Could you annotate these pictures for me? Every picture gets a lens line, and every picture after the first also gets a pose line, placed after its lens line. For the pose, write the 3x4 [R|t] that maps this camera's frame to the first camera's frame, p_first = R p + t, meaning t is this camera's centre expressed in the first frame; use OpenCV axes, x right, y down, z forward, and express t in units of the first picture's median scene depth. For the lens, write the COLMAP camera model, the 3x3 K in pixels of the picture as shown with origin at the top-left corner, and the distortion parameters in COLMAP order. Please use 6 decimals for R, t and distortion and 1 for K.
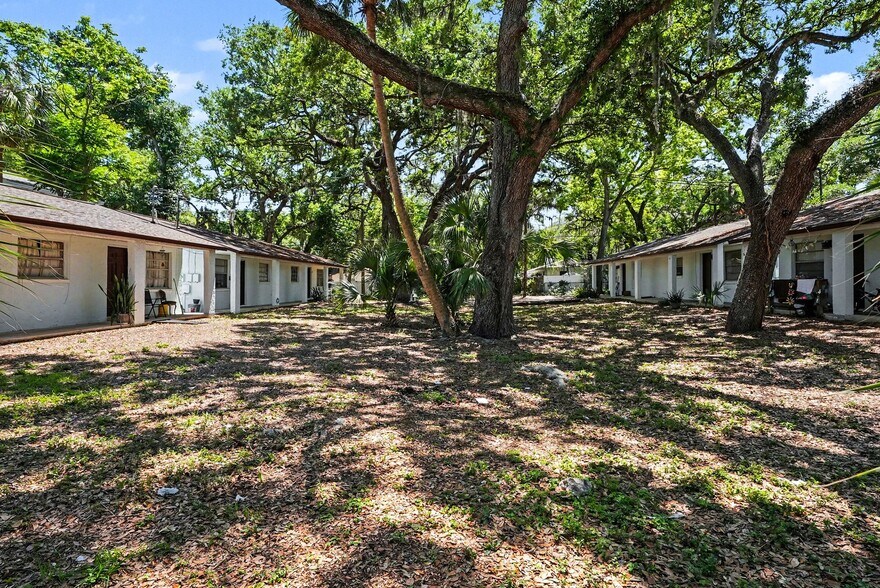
lens RADIAL K [[467.2, 0, 439.2], [0, 467.2, 286.0], [0, 0, 1]] dist [0.002043, 0.001841]
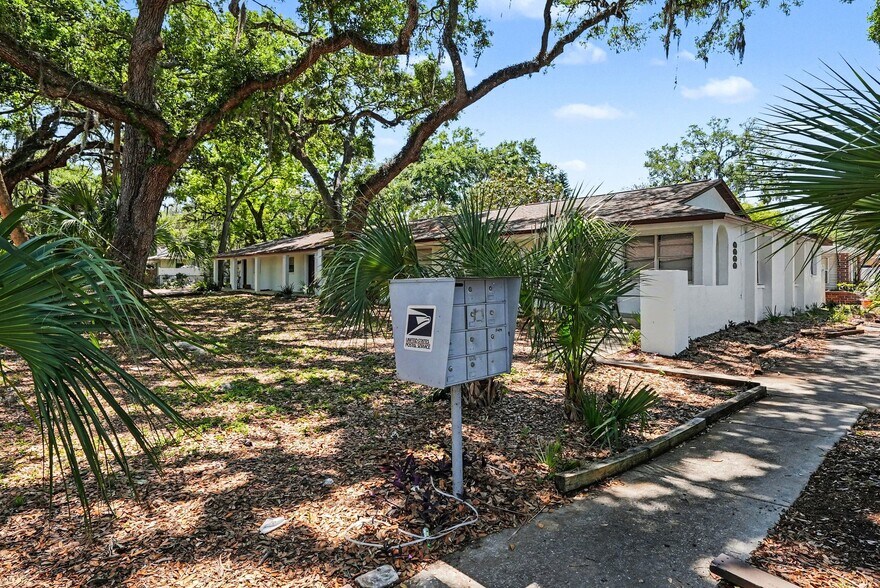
lens RADIAL K [[467.2, 0, 439.2], [0, 467.2, 286.0], [0, 0, 1]] dist [0.002043, 0.001841]
pose [[0.715063, 0.004507, 0.699046, -0.078891], [-0.013690, 0.999878, 0.007556, -0.000647], [-0.698926, -0.014973, 0.715037, -0.179891]]
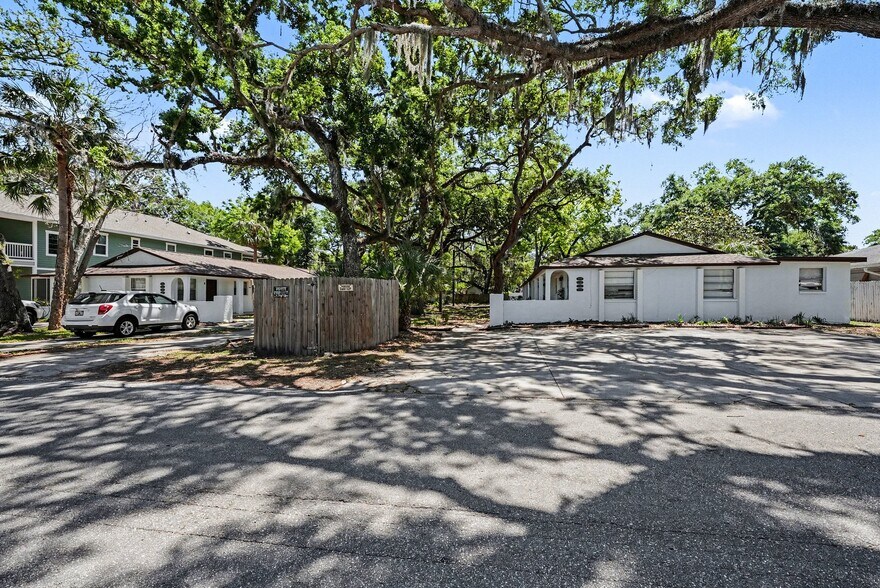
lens RADIAL K [[372.6, 0, 440.8], [0, 372.6, 300.9], [0, 0, 1]] dist [0.000793, 0.000155]
pose [[0.989496, 0.015390, -0.143736, 0.425943], [-0.014090, 0.999850, 0.010057, -0.007511], [0.143869, -0.007926, 0.989565, -0.956378]]
